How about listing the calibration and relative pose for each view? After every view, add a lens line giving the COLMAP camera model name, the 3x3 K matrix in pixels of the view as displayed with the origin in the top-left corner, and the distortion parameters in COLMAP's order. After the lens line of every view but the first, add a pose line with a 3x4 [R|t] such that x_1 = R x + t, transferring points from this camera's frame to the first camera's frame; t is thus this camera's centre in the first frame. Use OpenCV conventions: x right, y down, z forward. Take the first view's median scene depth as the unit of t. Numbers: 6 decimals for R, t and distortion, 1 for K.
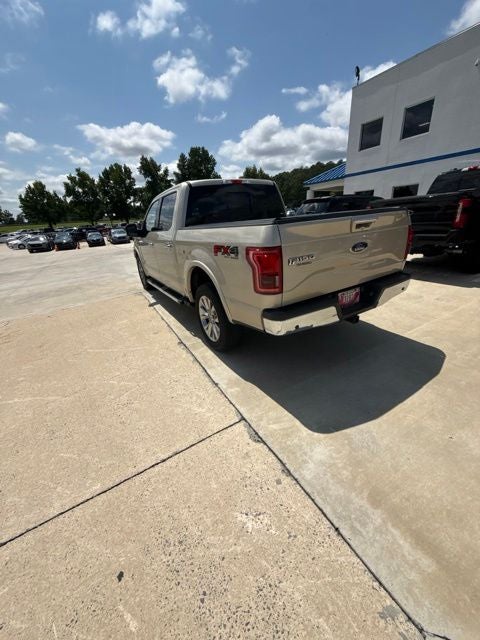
lens RADIAL K [[253.8, 0, 240.0], [0, 253.8, 320.0], [0, 0, 1]] dist [-0.000861, 0.000019]
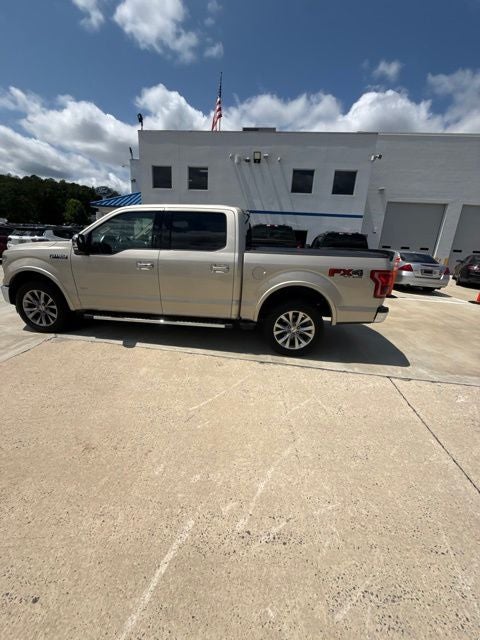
lens RADIAL K [[248.0, 0, 238.8], [0, 248.0, 325.6], [0, 0, 1]] dist [-0.007581, -0.000584]
pose [[0.603378, -0.161221, 0.780989, -1.117080], [0.210740, 0.976771, 0.038824, -0.119721], [-0.769106, 0.141160, 0.623337, 0.460917]]
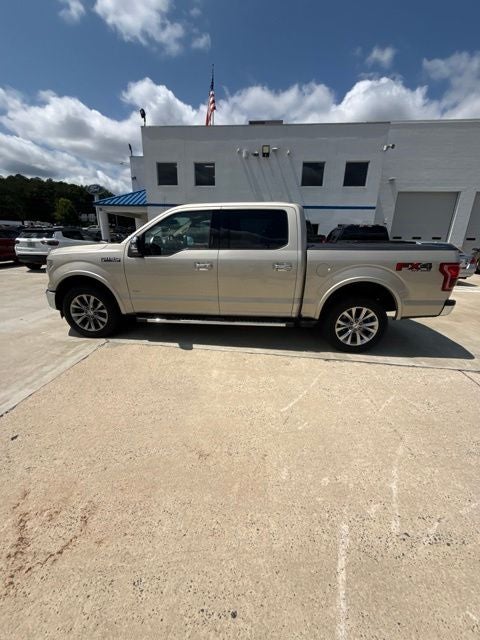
lens RADIAL K [[256.2, 0, 239.8], [0, 256.2, 319.3], [0, 0, 1]] dist [0.004034, 0.000191]
pose [[0.588643, -0.168376, 0.790664, -1.291561], [0.245188, 0.969182, 0.023853, -0.185927], [-0.770313, 0.179820, 0.611786, 0.663227]]
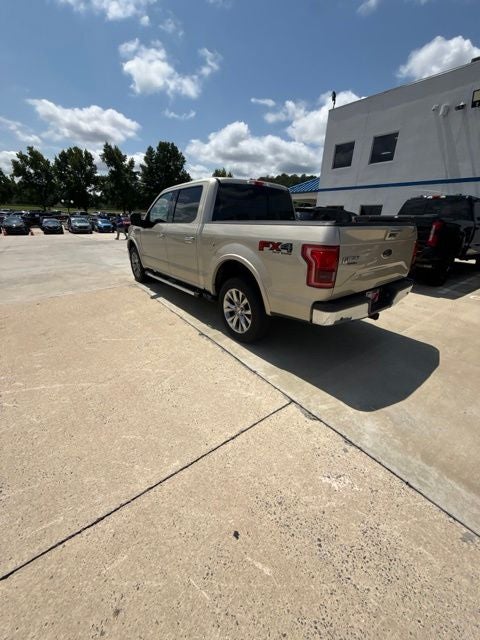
lens RADIAL K [[251.1, 0, 239.5], [0, 251.1, 322.8], [0, 0, 1]] dist [-0.005050, 0.000139]
pose [[0.987553, 0.040614, 0.151954, -0.254913], [-0.041144, 0.999153, 0.000345, 0.039490], [-0.151811, -0.006593, 0.988387, -0.020775]]
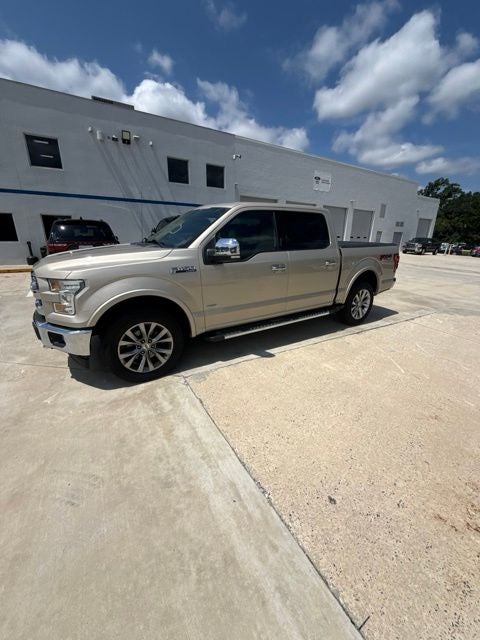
lens RADIAL K [[248.0, 0, 238.8], [0, 248.0, 325.6], [0, 0, 1]] dist [-0.007581, -0.000584]
pose [[-0.017752, -0.275311, 0.961191, -1.541004], [0.359123, 0.895435, 0.263109, -0.535809], [-0.933122, 0.349856, 0.082974, 1.555696]]
